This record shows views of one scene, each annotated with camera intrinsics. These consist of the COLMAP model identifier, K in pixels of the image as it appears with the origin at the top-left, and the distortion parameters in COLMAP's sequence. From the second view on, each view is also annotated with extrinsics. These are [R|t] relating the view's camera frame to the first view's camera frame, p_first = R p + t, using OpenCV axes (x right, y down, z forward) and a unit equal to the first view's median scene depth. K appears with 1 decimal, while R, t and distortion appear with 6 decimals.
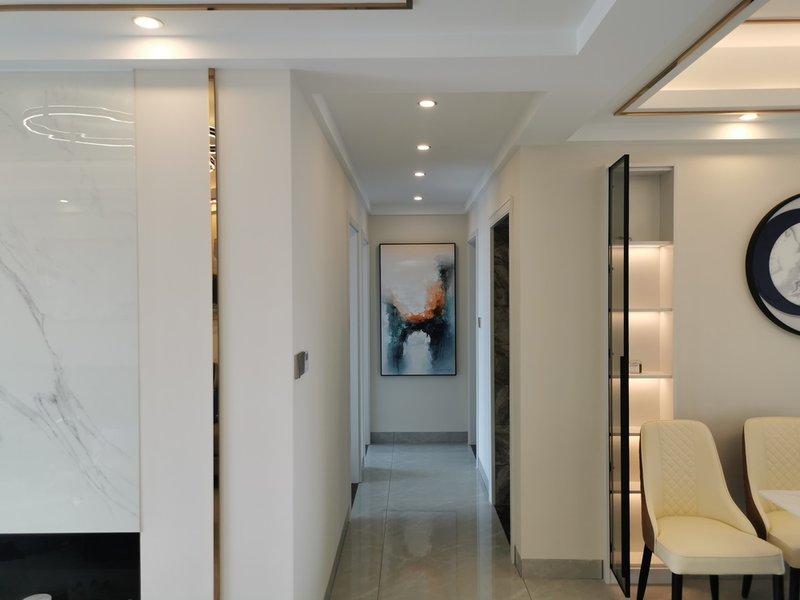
lens RADIAL K [[620.3, 0, 400.5], [0, 620.3, 301.4], [0, 0, 1]] dist [0.040756, -0.014821]
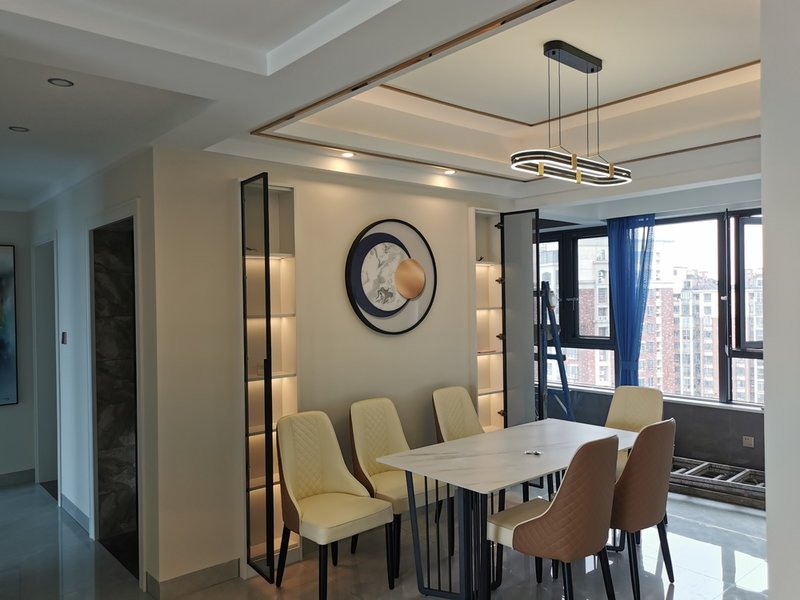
lens RADIAL K [[620.3, 0, 407.6], [0, 620.3, 302.5], [0, 0, 1]] dist [0.040756, -0.014821]
pose [[0.746392, -0.011476, 0.665408, -0.149555], [0.023390, 0.999686, -0.008996, 0.004962], [-0.665095, 0.022279, 0.746426, 0.029383]]
